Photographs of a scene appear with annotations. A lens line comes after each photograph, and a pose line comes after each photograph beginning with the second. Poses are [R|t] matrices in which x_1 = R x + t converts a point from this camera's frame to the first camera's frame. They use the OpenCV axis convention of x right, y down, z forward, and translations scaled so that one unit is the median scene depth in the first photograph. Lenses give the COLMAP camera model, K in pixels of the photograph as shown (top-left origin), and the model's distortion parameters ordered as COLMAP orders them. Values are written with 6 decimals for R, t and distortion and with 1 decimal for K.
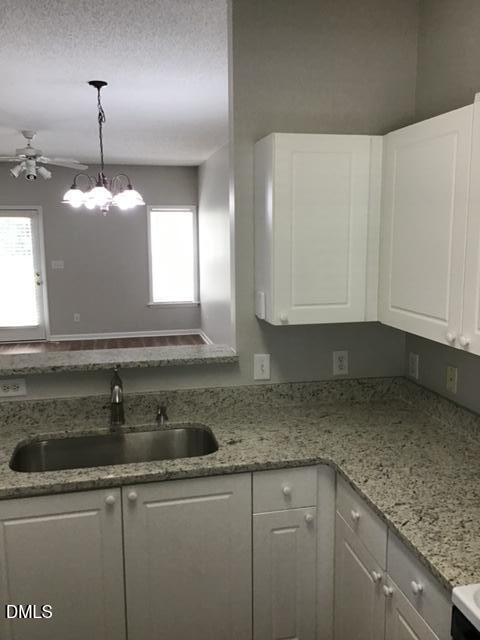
lens RADIAL K [[580.1, 0, 240.1], [0, 580.1, 316.8], [0, 0, 1]] dist [0.116718, -0.140397]
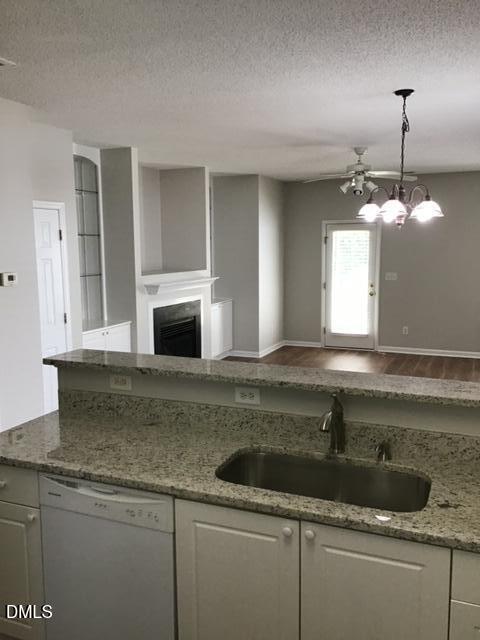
lens RADIAL K [[580.1, 0, 237.2], [0, 580.1, 317.9], [0, 0, 1]] dist [0.116718, -0.140397]
pose [[0.822245, 0.078767, -0.563657, 0.173651], [-0.087396, 0.996105, 0.011709, -0.029503], [0.562384, 0.039633, 0.825926, 0.116710]]
